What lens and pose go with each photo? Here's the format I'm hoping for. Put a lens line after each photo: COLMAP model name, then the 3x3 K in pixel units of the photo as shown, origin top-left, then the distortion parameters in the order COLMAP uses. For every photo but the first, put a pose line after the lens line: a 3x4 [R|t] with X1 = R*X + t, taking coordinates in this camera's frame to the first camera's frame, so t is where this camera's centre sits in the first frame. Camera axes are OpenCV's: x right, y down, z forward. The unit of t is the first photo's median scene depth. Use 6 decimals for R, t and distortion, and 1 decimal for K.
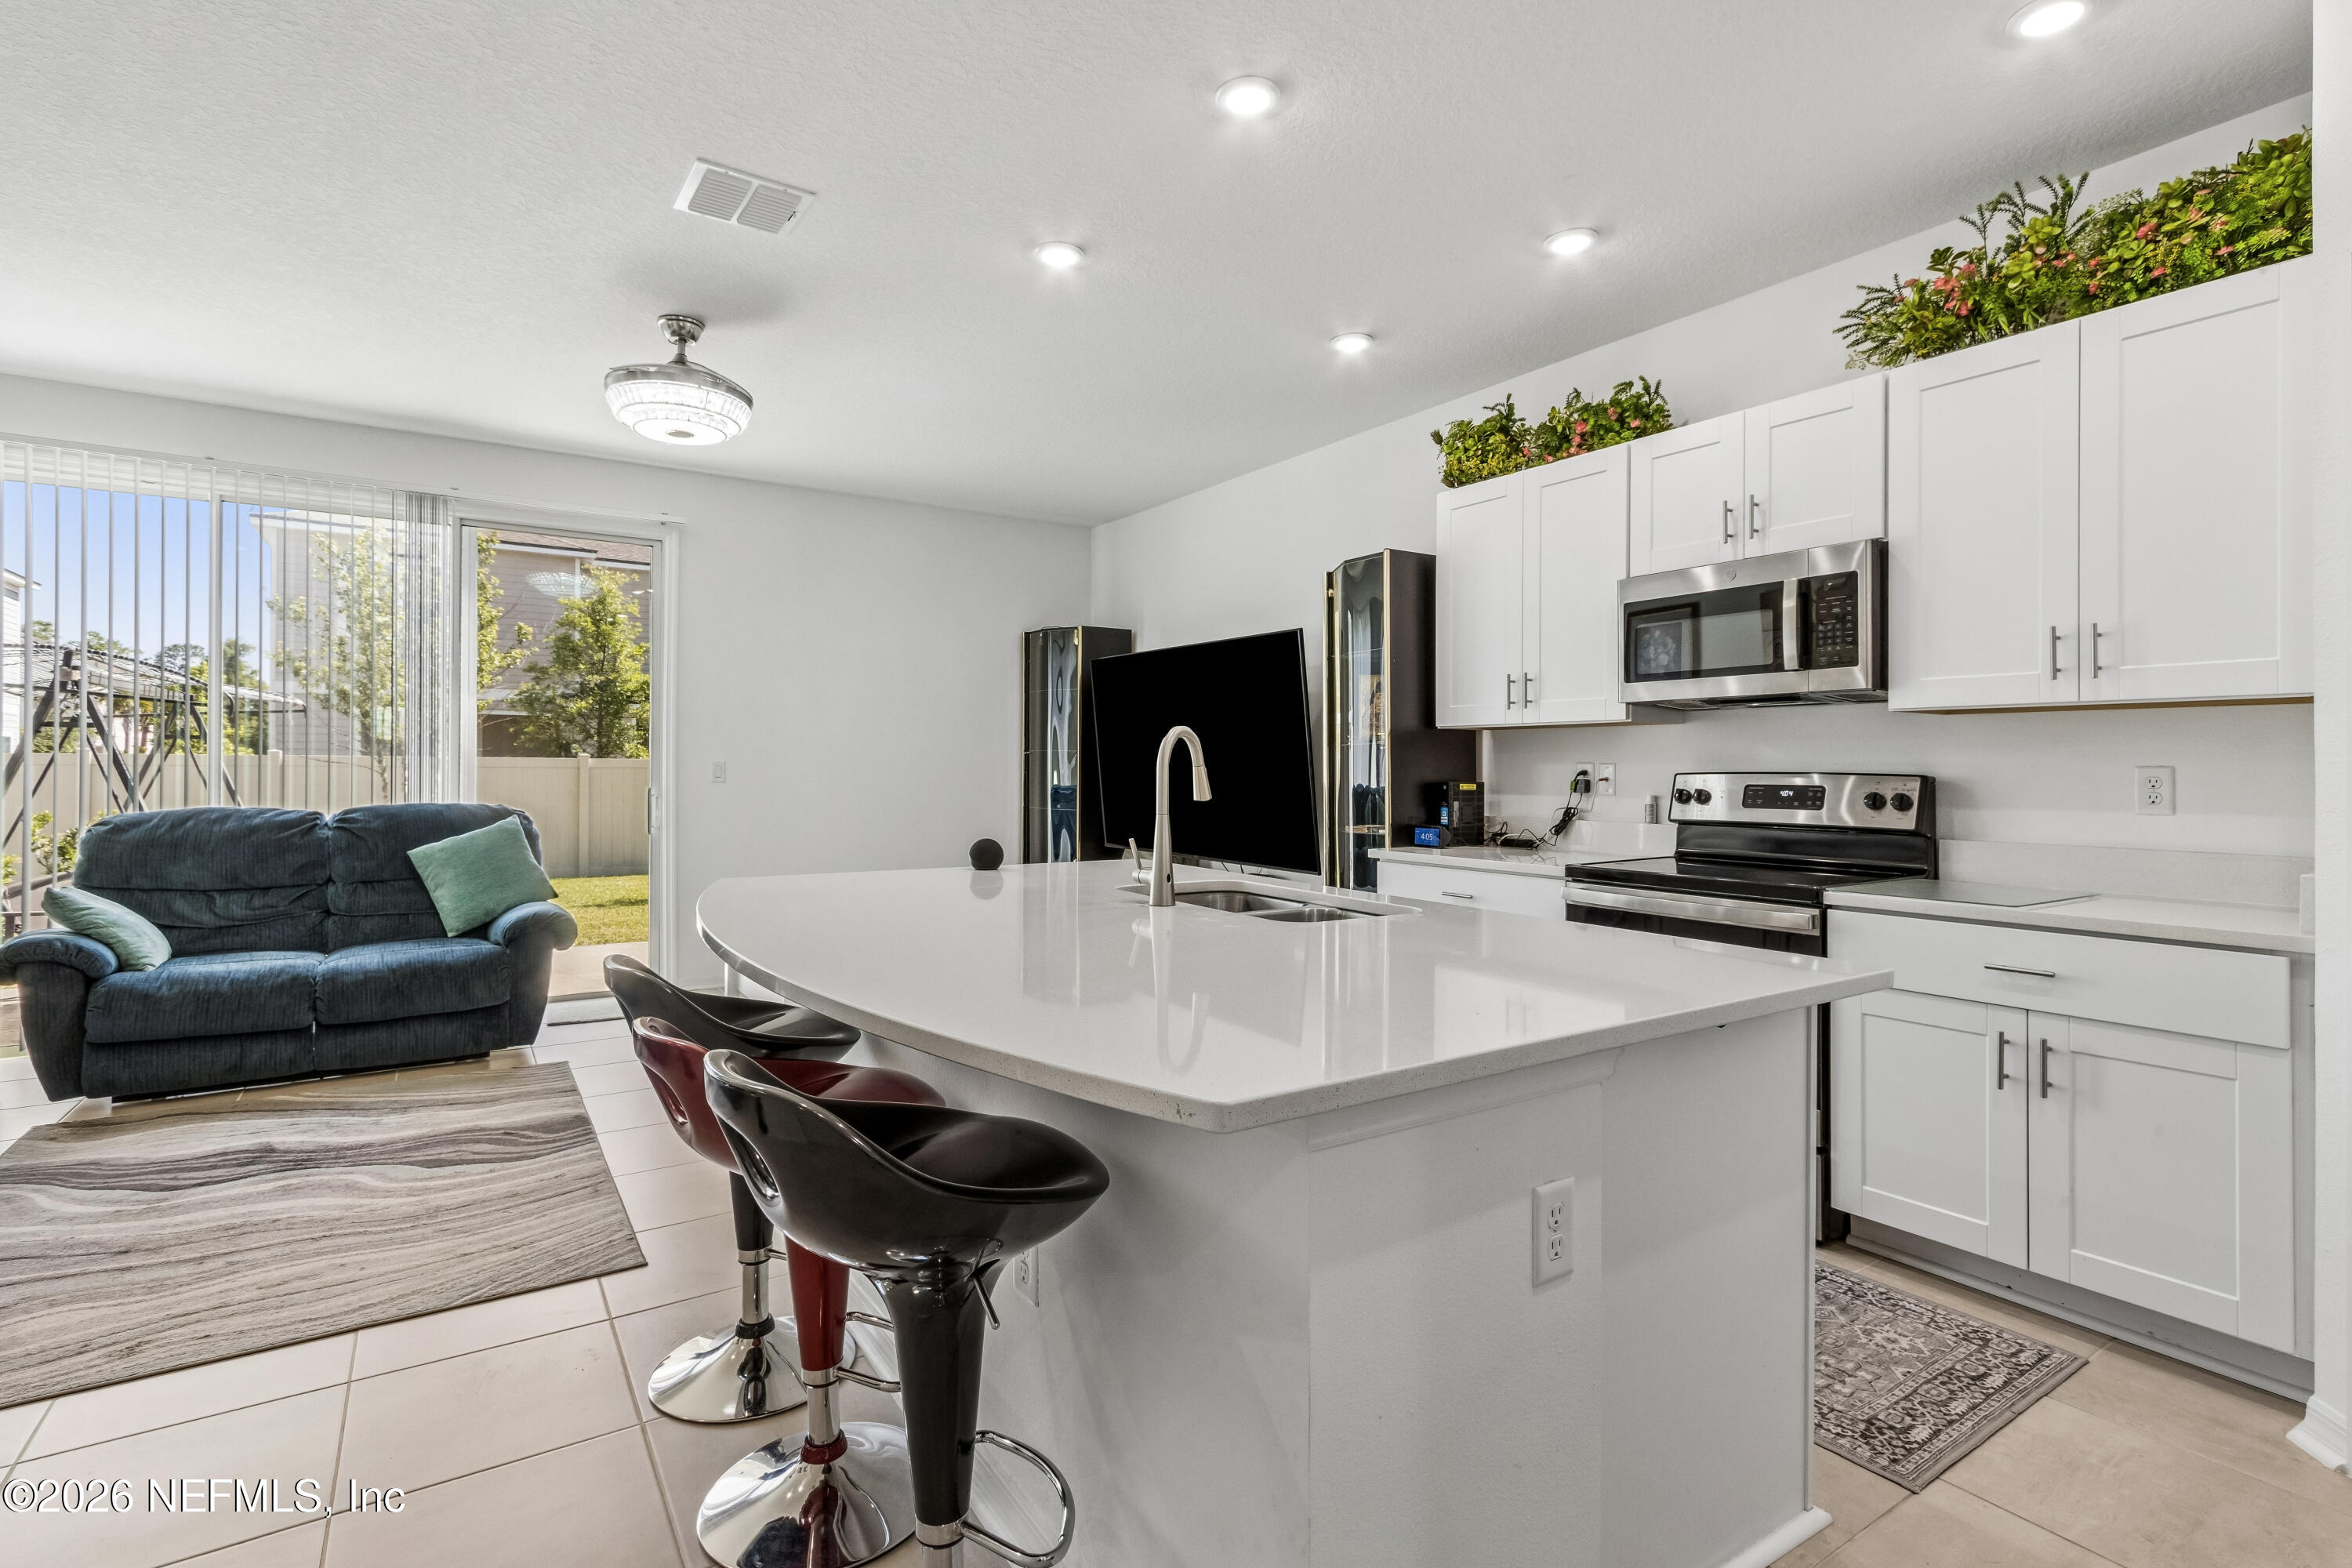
lens RADIAL K [[1106.3, 0, 1178.0], [0, 1106.3, 777.0], [0, 0, 1]] dist [0.010324, -0.004958]
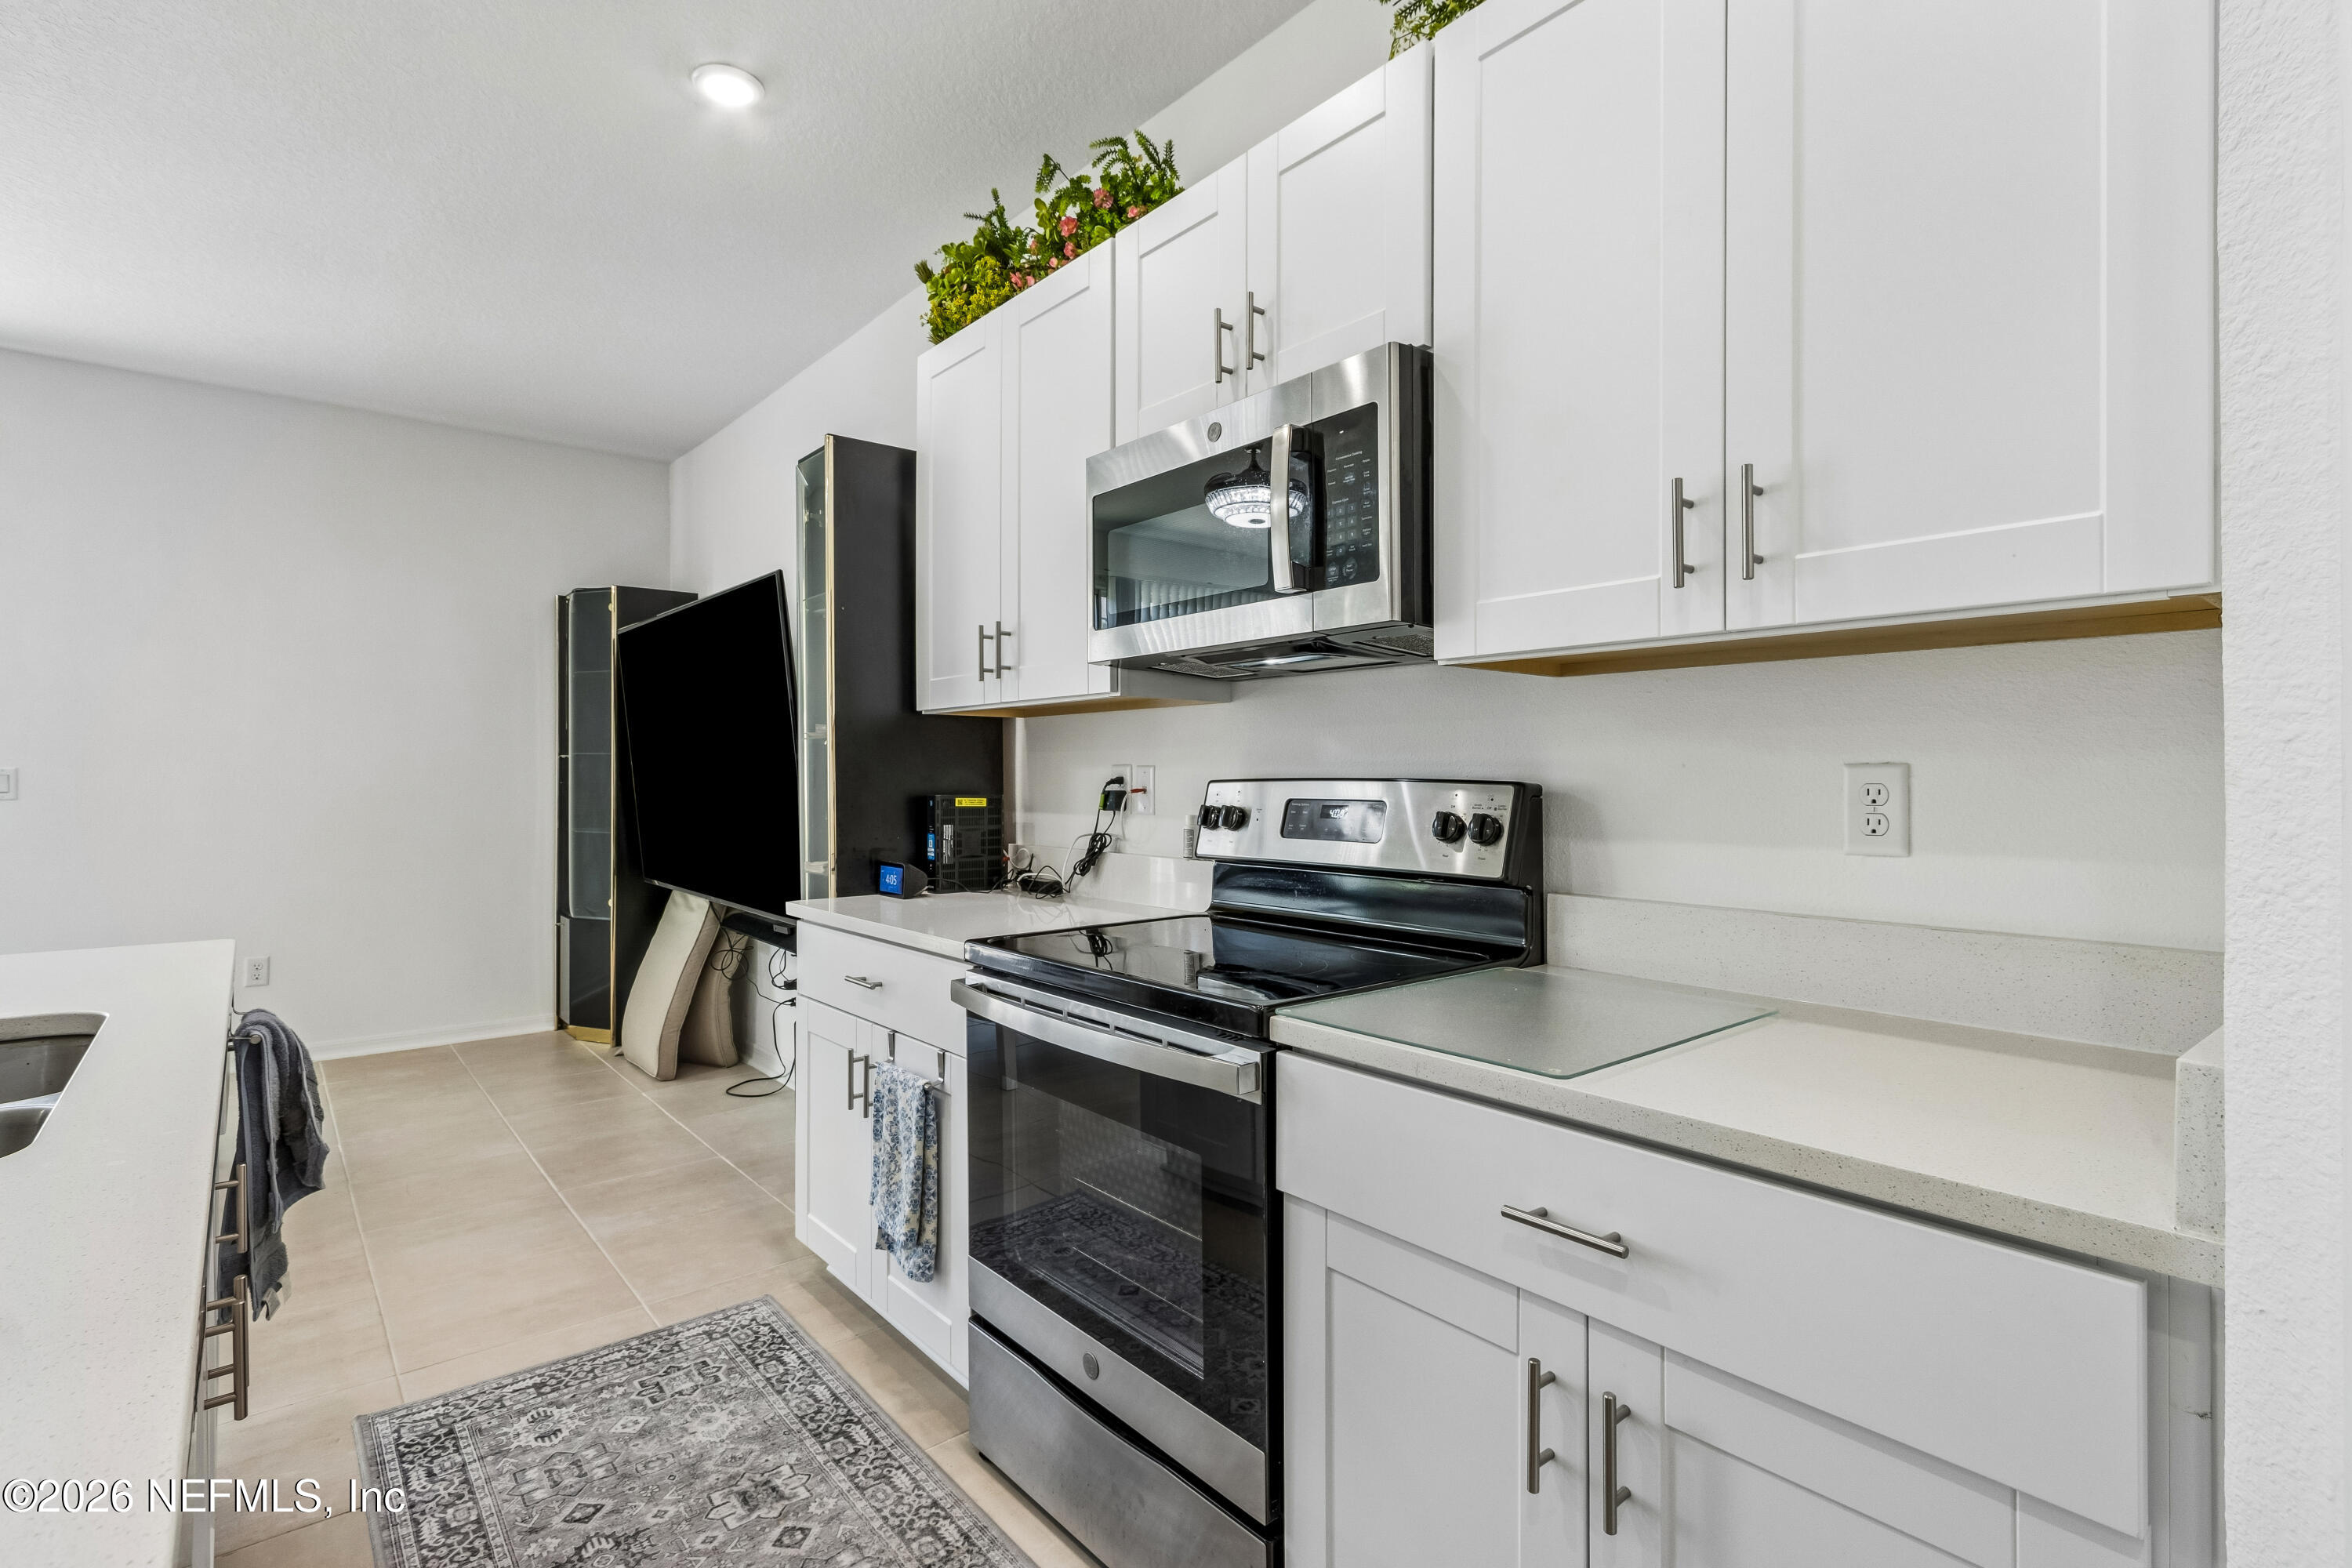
lens RADIAL K [[1106.3, 0, 1185.0], [0, 1106.3, 792.8], [0, 0, 1]] dist [0.010324, -0.004958]
pose [[0.993681, -0.006608, 0.112049, 0.362455], [0.005775, 0.999953, 0.007751, -0.001219], [-0.112095, -0.007055, 0.993672, 0.377415]]
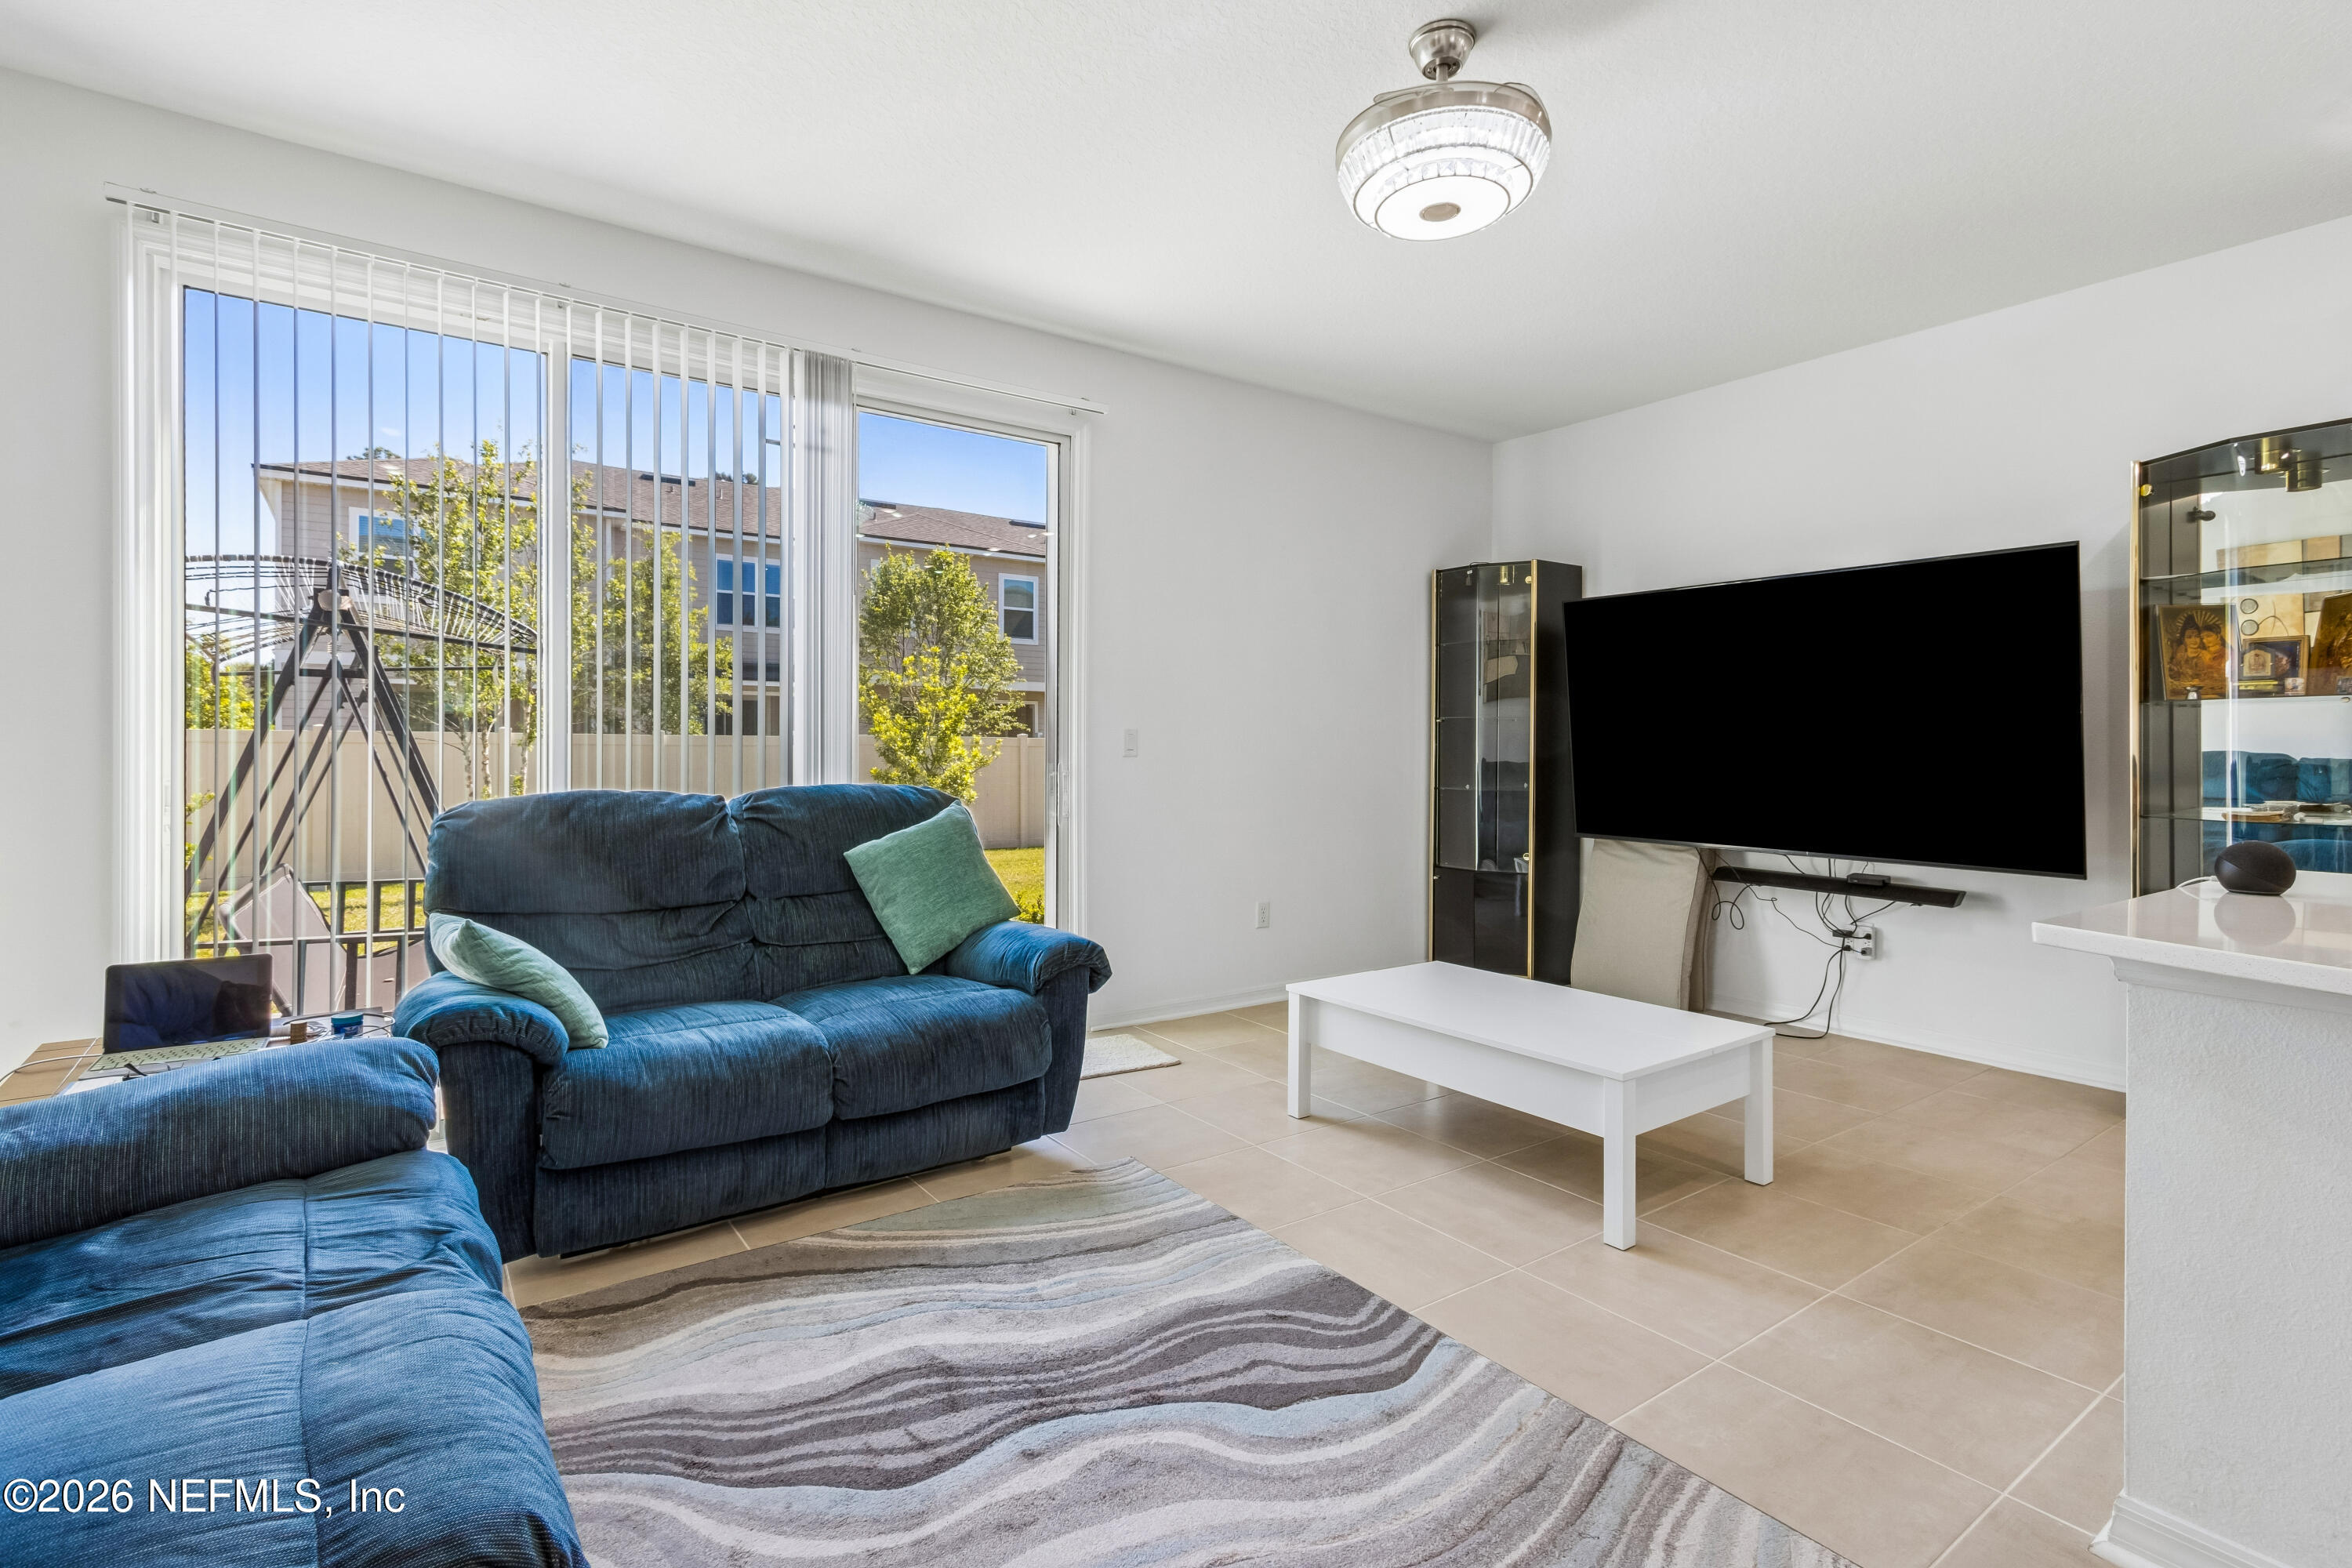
lens RADIAL K [[1106.3, 0, 1157.6], [0, 1106.3, 759.4], [0, 0, 1]] dist [0.010324, -0.004958]
pose [[0.999317, -0.000312, 0.036958, -0.682284], [0.000259, 0.999999, 0.001451, 0.009013], [-0.036958, -0.001441, 0.999316, 0.379721]]
